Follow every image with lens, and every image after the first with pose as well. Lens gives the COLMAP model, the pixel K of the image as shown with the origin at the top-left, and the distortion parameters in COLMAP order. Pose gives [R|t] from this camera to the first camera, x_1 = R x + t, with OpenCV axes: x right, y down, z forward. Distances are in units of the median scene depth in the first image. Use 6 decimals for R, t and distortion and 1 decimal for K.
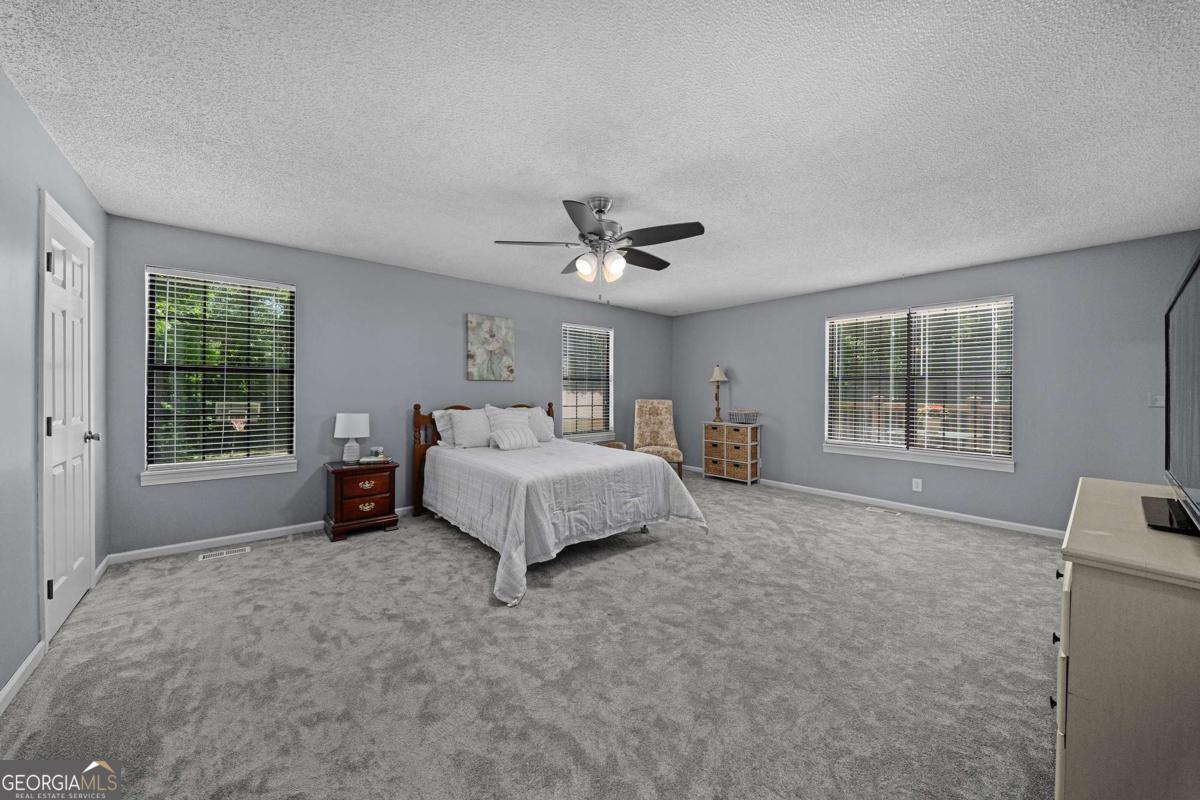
lens RADIAL K [[420.3, 0, 596.8], [0, 420.3, 392.1], [0, 0, 1]] dist [0.002530, -0.003592]
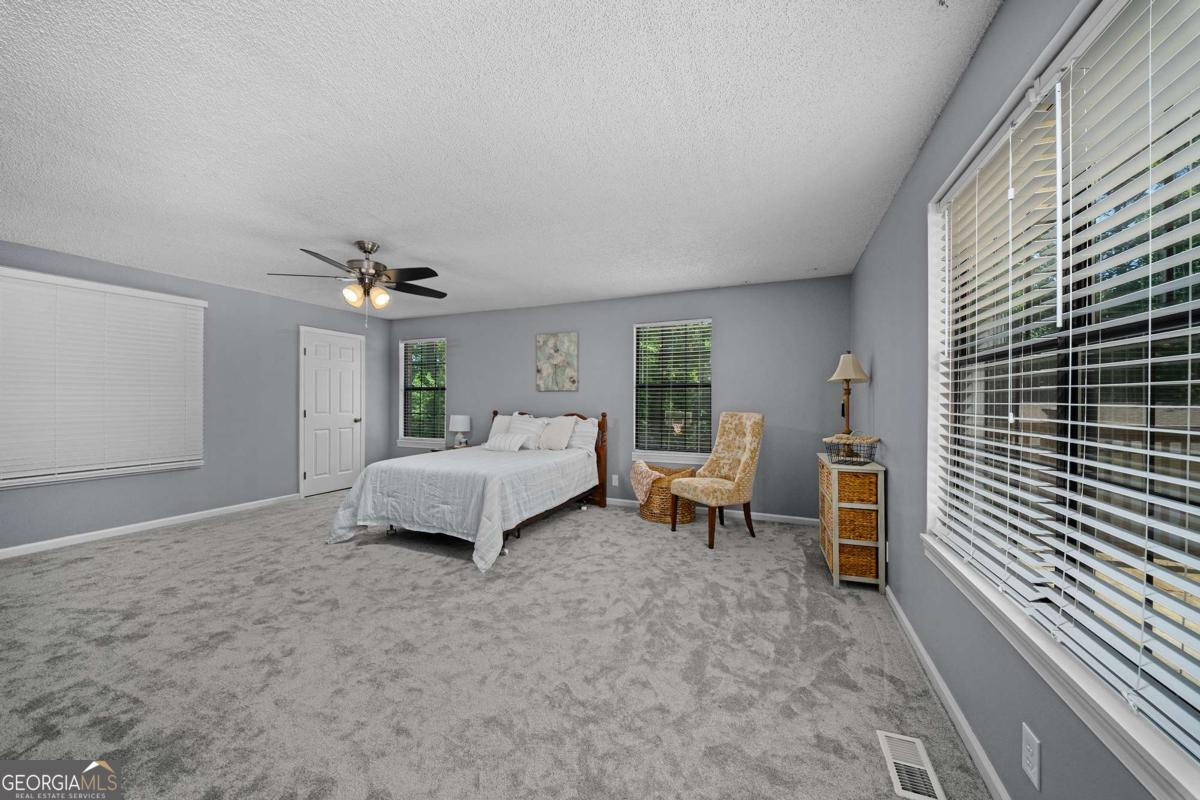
lens RADIAL K [[420.3, 0, 598.8], [0, 420.3, 403.2], [0, 0, 1]] dist [0.002530, -0.003592]
pose [[0.455371, -0.001983, -0.890299, 0.783444], [-0.003647, 0.999985, -0.004093, 0.008288], [0.890294, 0.005111, 0.455357, 0.592445]]
